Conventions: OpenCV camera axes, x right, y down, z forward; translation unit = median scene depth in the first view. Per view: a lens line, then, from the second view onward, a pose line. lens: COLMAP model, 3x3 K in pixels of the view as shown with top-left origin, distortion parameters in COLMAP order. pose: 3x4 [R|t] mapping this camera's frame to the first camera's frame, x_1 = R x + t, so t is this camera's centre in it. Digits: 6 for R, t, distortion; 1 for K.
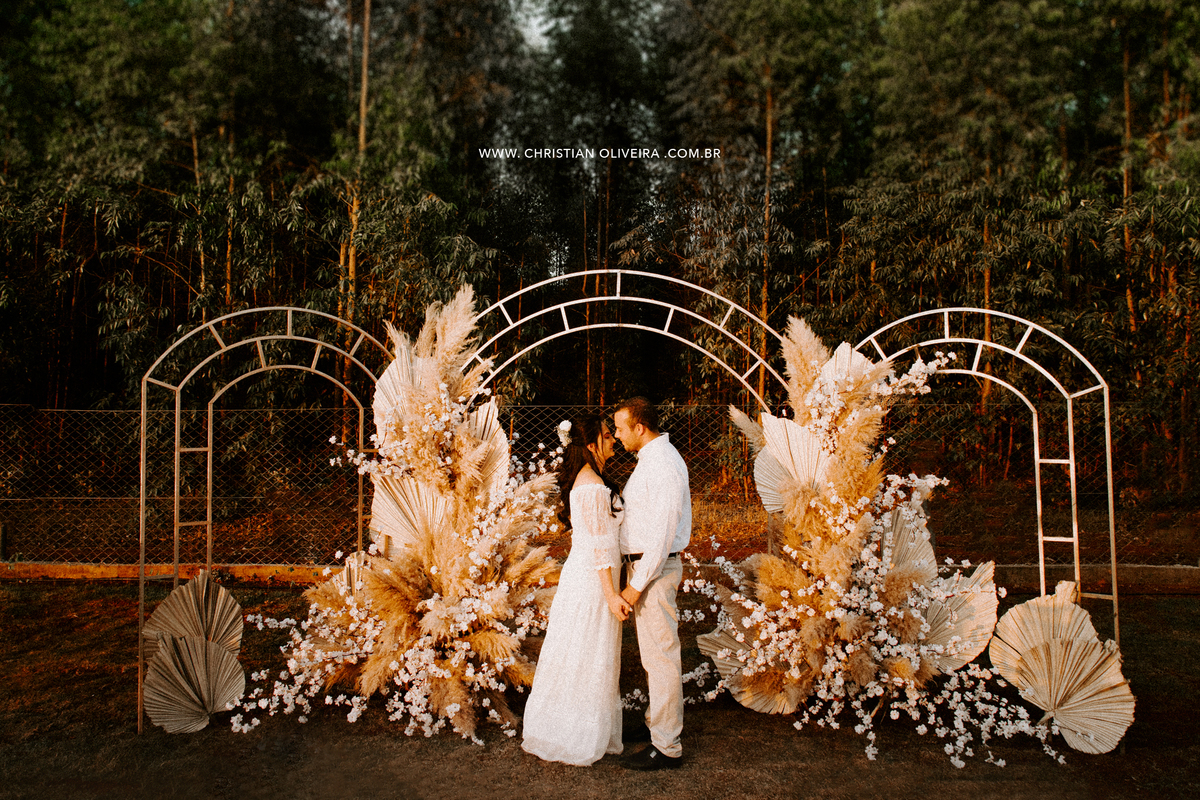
lens RADIAL K [[835.9, 0, 602.6], [0, 835.9, 388.5], [0, 0, 1]] dist [0.039147, 0.004343]
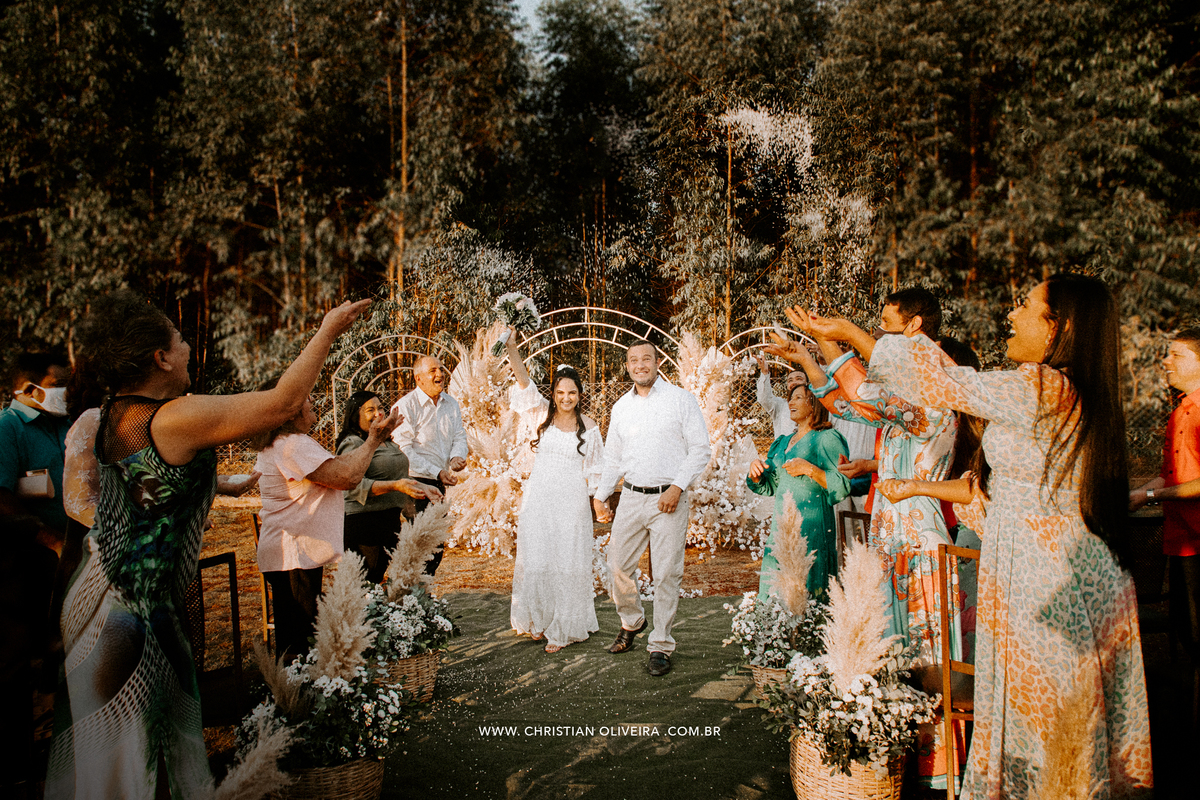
lens RADIAL K [[788.6, 0, 599.9], [0, 788.6, 408.8], [0, 0, 1]] dist [0.044294, -0.002139]
pose [[0.999548, -0.024873, -0.016896, 0.025815], [0.025784, 0.998096, 0.056039, -0.007722], [0.015470, -0.056449, 0.998286, -0.239784]]
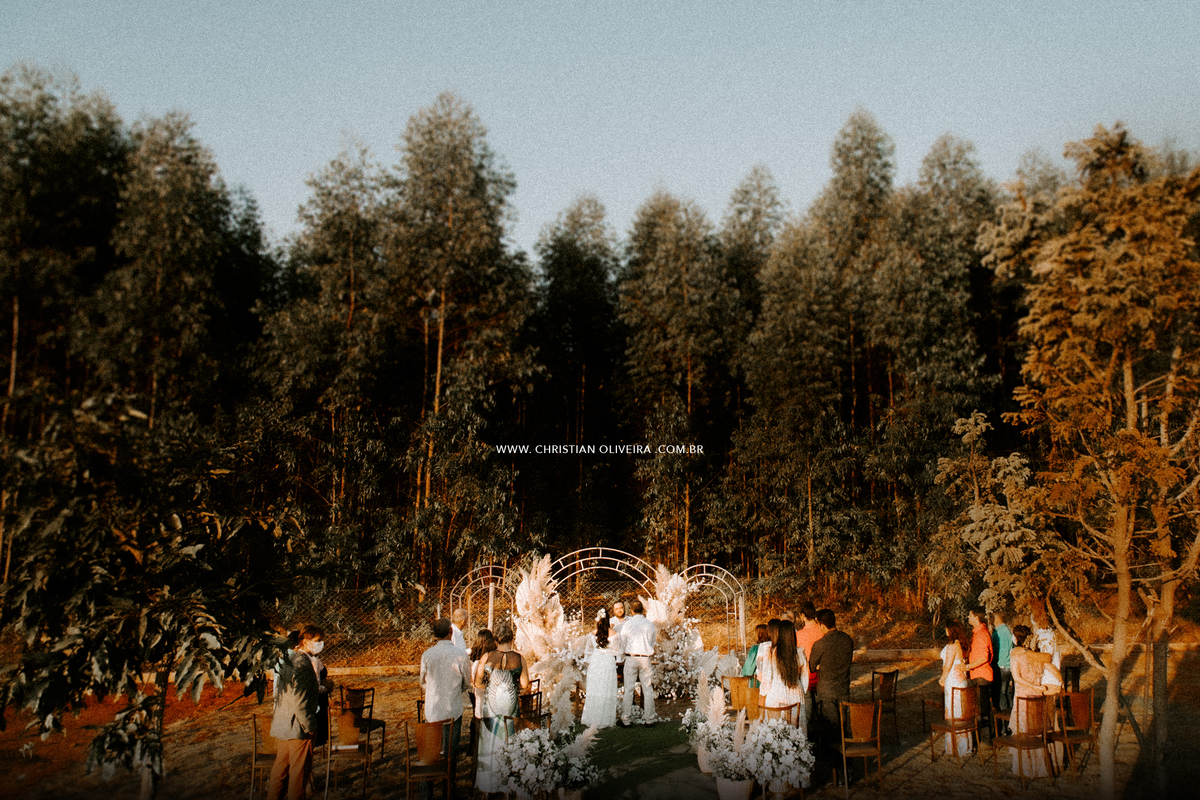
lens RADIAL K [[835.9, 0, 676.6], [0, 835.9, 409.2], [0, 0, 1]] dist [0.039147, 0.004343]
pose [[0.991697, 0.008384, 0.128324, -0.035603], [0.006525, 0.993307, -0.115321, -0.102940], [-0.128432, 0.115200, 0.985005, -0.716183]]
